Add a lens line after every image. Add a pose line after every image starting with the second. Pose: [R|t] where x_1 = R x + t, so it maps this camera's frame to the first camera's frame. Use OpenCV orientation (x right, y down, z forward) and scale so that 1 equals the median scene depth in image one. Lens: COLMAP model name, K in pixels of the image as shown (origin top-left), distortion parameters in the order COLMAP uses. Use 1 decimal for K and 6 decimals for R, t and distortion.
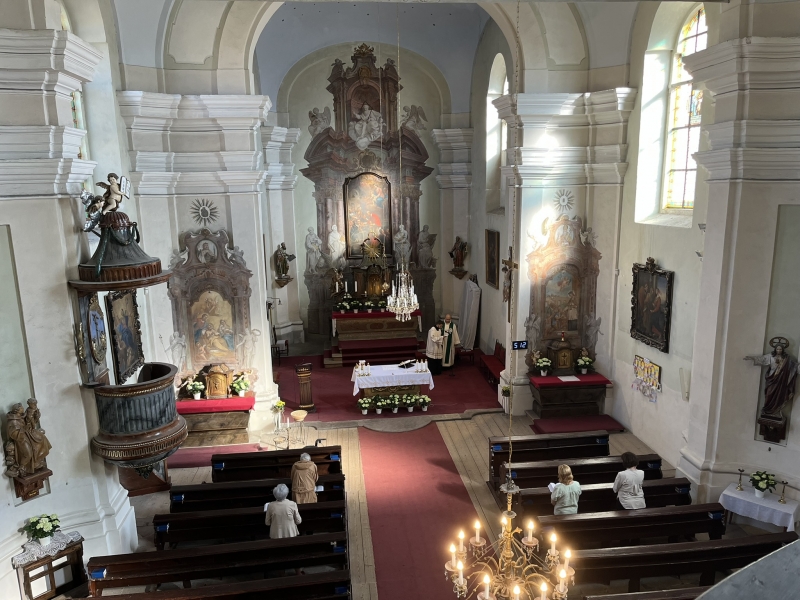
lens RADIAL K [[606.6, 0, 398.1], [0, 606.6, 305.7], [0, 0, 1]] dist [0.058696, -0.085761]
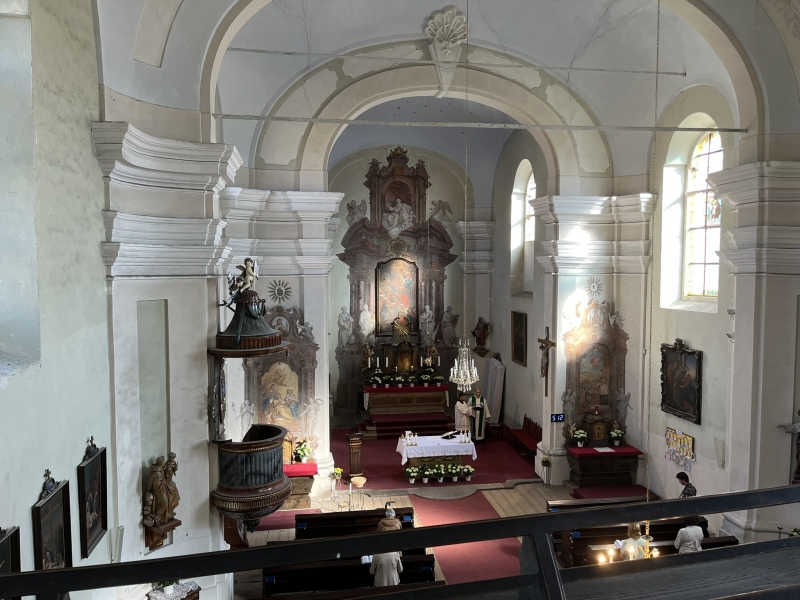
lens RADIAL K [[606.6, 0, 397.0], [0, 606.6, 296.4], [0, 0, 1]] dist [0.058696, -0.085761]
pose [[0.999171, 0.018838, 0.036085, -0.139852], [-0.013276, 0.988809, -0.148593, 0.017746], [-0.038481, 0.147991, 0.988240, -0.103364]]
